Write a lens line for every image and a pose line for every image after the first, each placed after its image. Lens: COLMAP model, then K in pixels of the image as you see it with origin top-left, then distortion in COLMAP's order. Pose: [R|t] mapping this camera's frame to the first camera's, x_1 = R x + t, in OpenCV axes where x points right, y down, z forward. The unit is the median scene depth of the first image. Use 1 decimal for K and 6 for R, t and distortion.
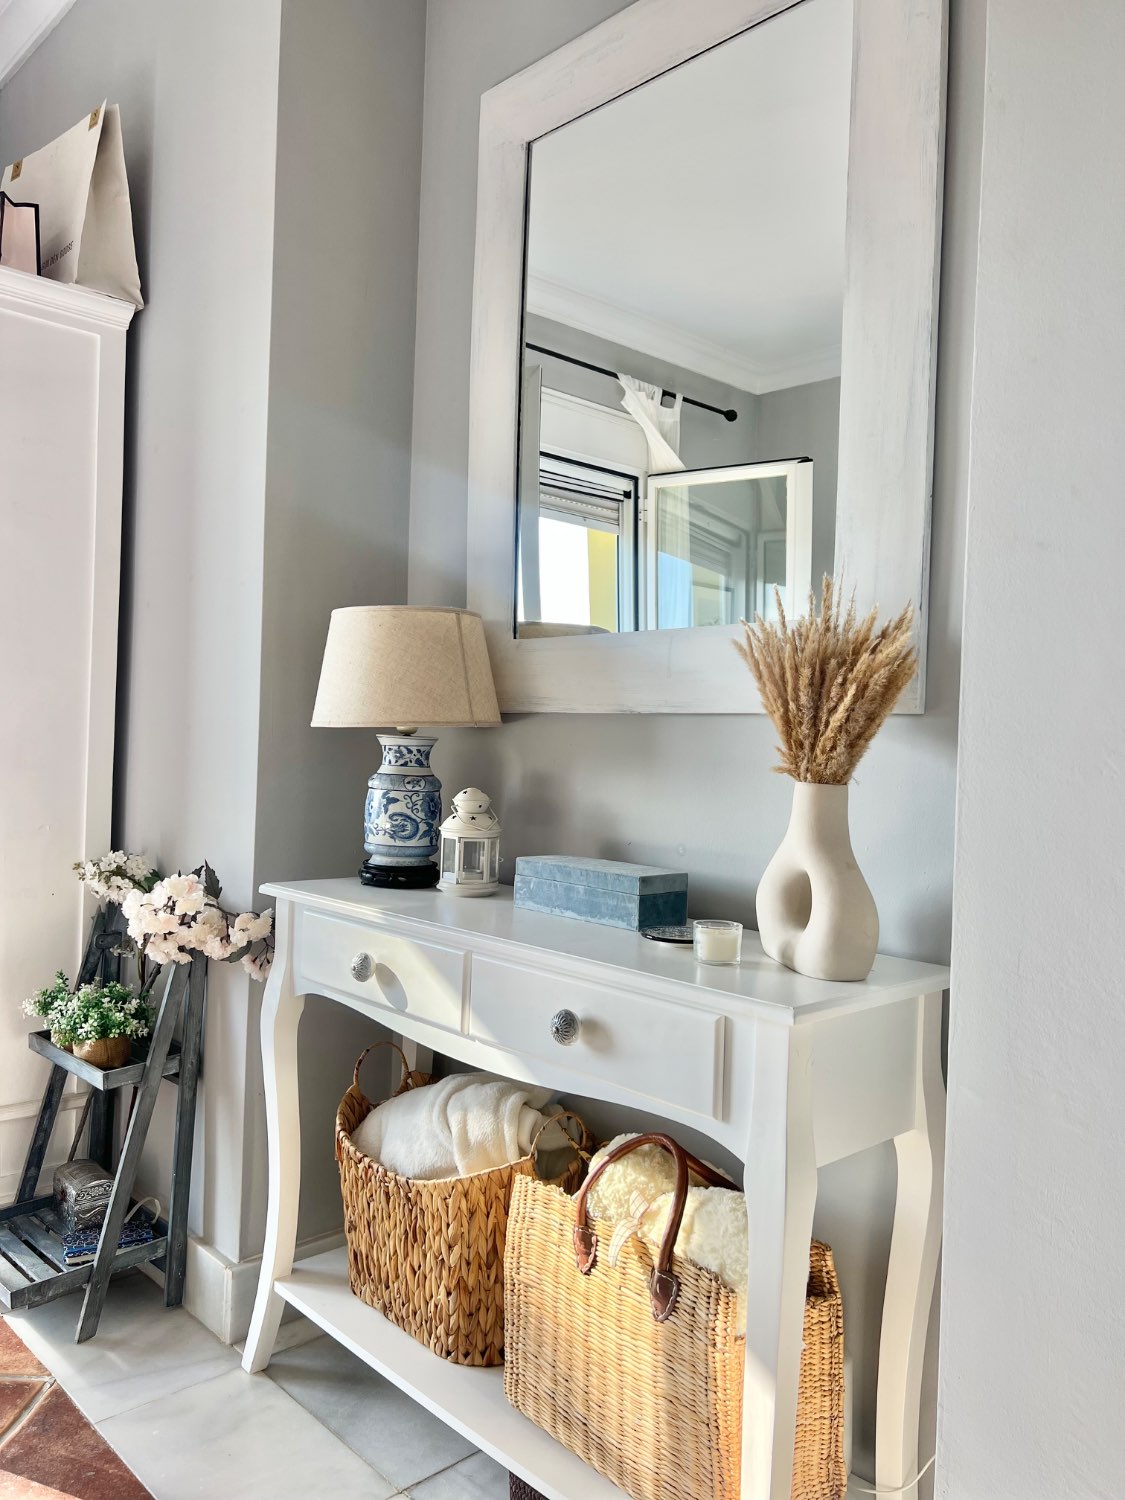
lens RADIAL K [[1122.5, 0, 555.9], [0, 1122.5, 757.3], [0, 0, 1]] dist [0.058541, -0.073881]
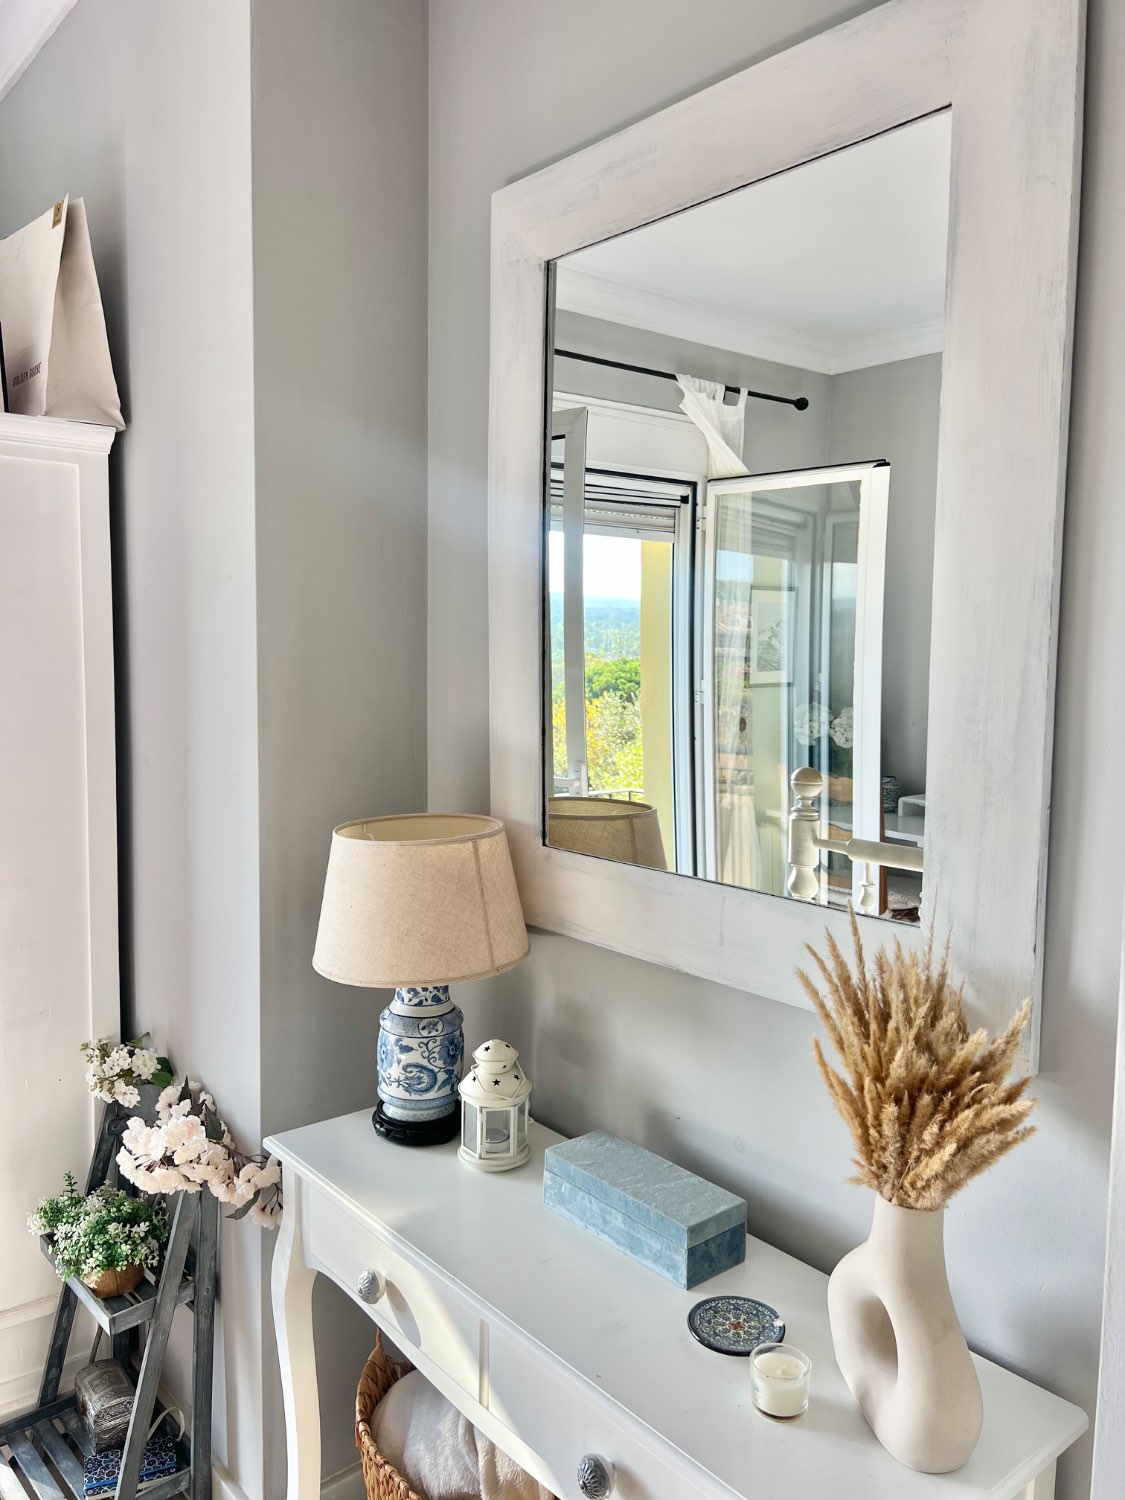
lens RADIAL K [[1122.5, 0, 549.0], [0, 1122.5, 740.6], [0, 0, 1]] dist [0.058541, -0.073881]
pose [[0.997508, -0.017180, -0.068423, 0.027041], [0.022472, 0.996751, 0.077341, -0.243347], [0.066872, -0.078686, 0.994654, 0.137591]]
